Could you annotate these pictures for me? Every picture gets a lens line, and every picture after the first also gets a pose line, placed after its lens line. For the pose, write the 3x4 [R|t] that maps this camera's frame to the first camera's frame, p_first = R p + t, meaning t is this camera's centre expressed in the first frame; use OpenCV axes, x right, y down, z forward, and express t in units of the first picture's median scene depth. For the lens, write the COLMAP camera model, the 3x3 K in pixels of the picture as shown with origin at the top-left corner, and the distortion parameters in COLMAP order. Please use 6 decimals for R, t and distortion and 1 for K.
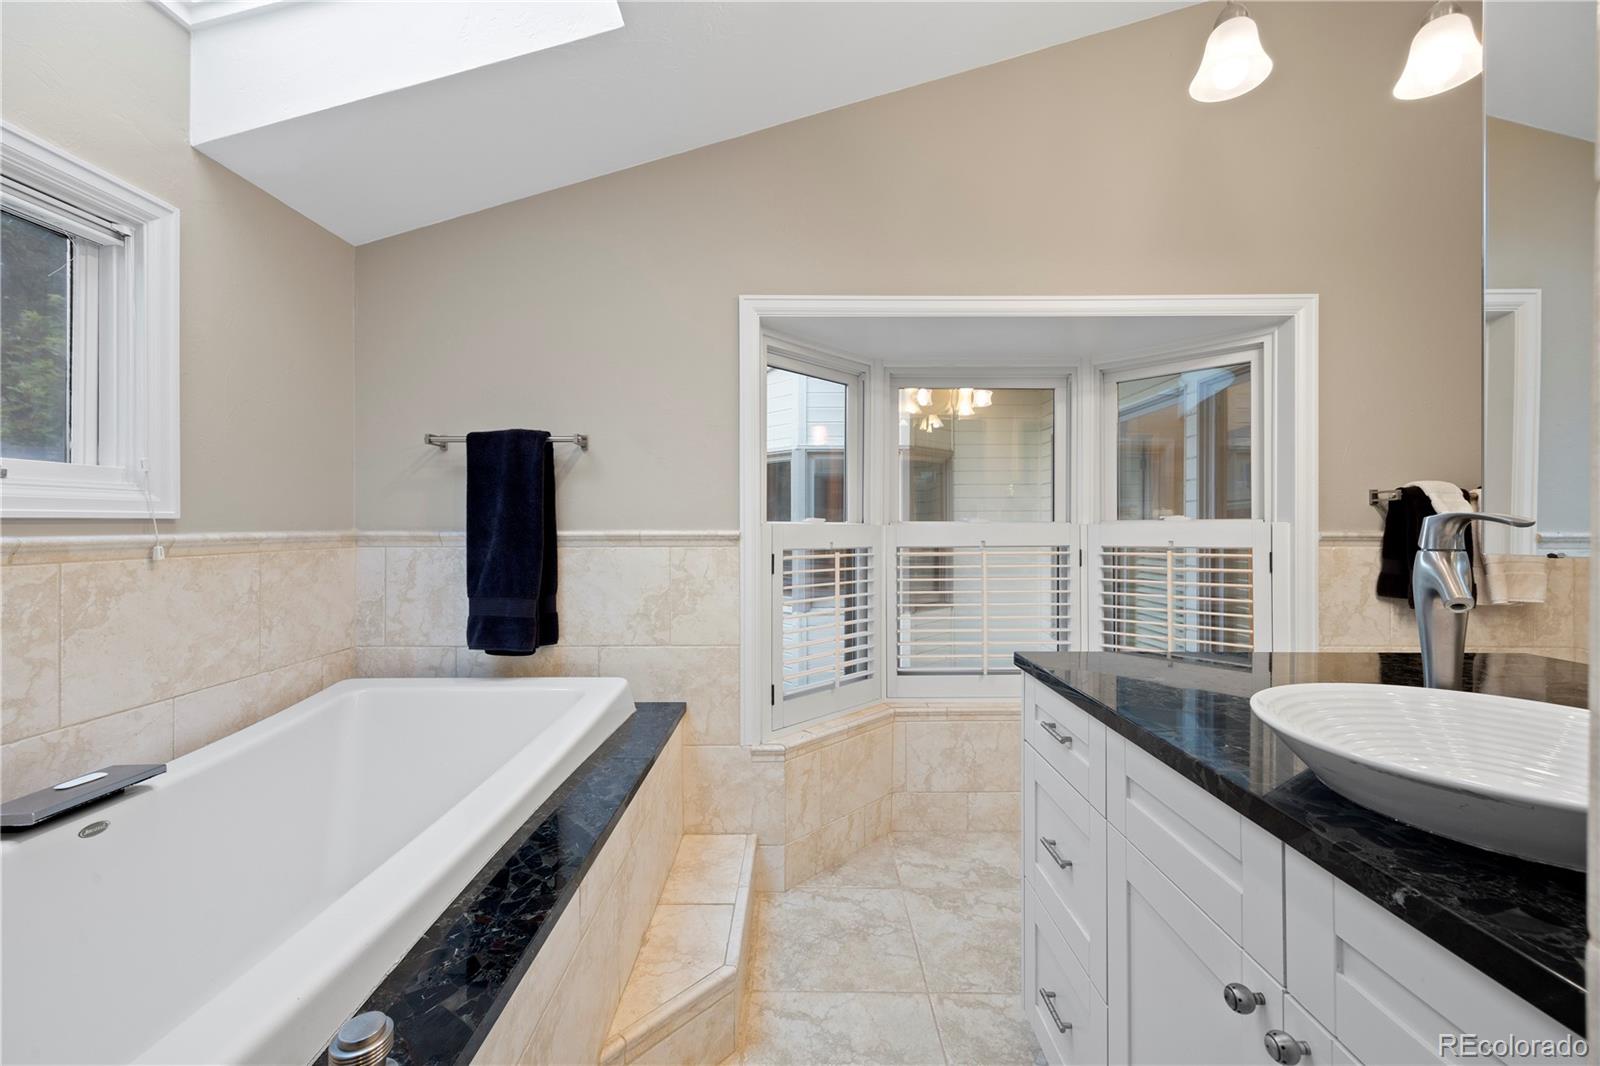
lens RADIAL K [[636.8, 0, 800.3], [0, 636.8, 523.3], [0, 0, 1]] dist [0.002323, 0.000149]
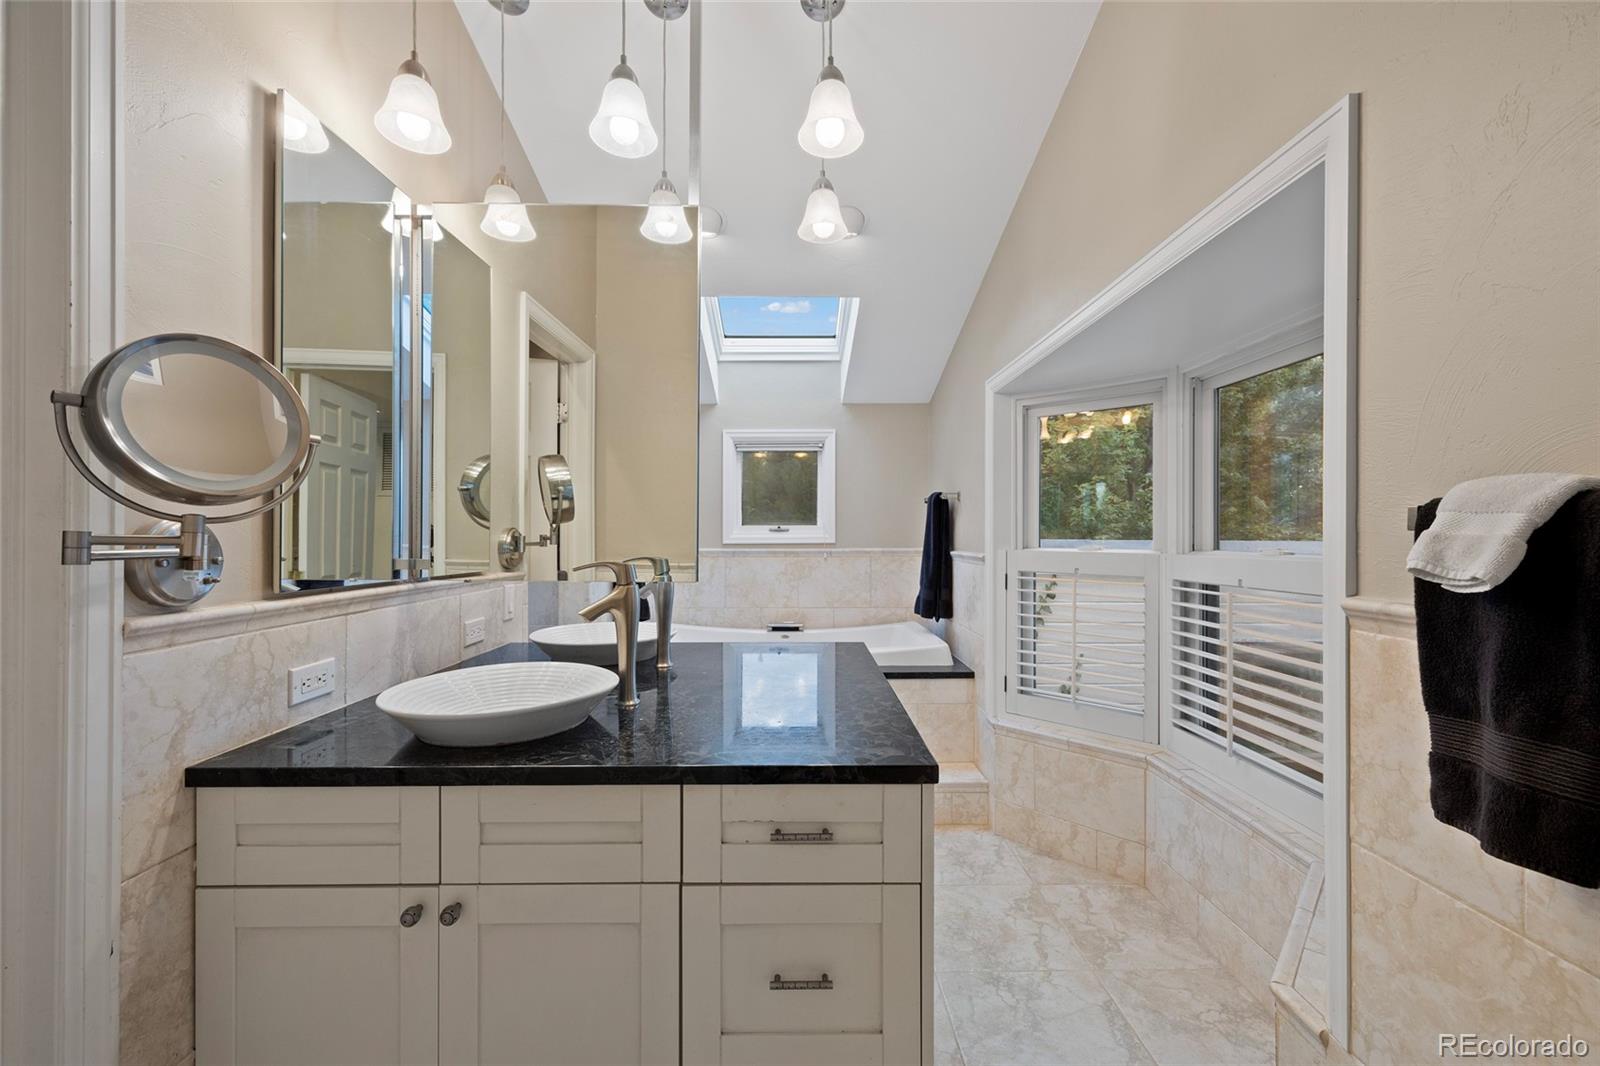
lens RADIAL K [[636.8, 0, 802.3], [0, 636.8, 536.5], [0, 0, 1]] dist [0.002323, 0.000149]
pose [[0.011491, 0.002781, -0.999930, 1.221685], [0.003355, 0.999990, 0.002820, -0.030119], [0.999928, -0.003387, 0.011482, 0.576076]]
